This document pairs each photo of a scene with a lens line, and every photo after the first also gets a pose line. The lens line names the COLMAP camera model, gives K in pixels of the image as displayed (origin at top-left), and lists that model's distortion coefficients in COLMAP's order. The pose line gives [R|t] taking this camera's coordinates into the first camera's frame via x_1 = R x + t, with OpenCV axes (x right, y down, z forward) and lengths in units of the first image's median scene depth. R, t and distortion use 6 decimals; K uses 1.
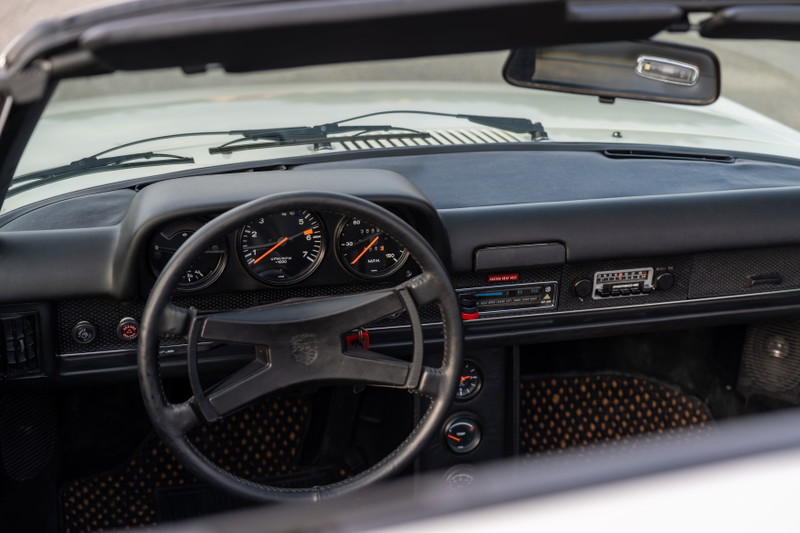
lens RADIAL K [[1145.2, 0, 397.6], [0, 1145.2, 266.3], [0, 0, 1]] dist [0.006178, 0.000000]
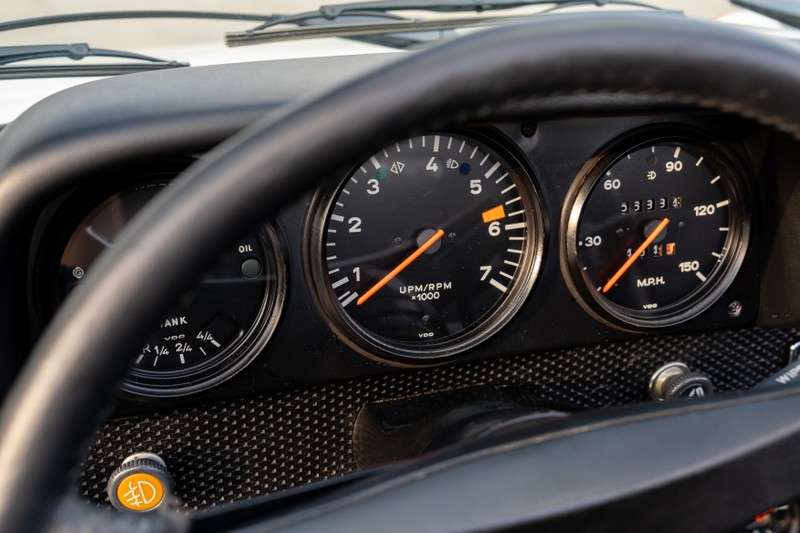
lens RADIAL K [[913.3, 0, 398.3], [0, 913.3, 264.2], [0, 0, 1]] dist [0.007593, 0.000000]
pose [[0.998733, -0.050213, 0.003307, -0.108165], [0.050296, 0.998164, -0.033757, -0.004601], [-0.001606, 0.033880, 0.999425, 0.677427]]
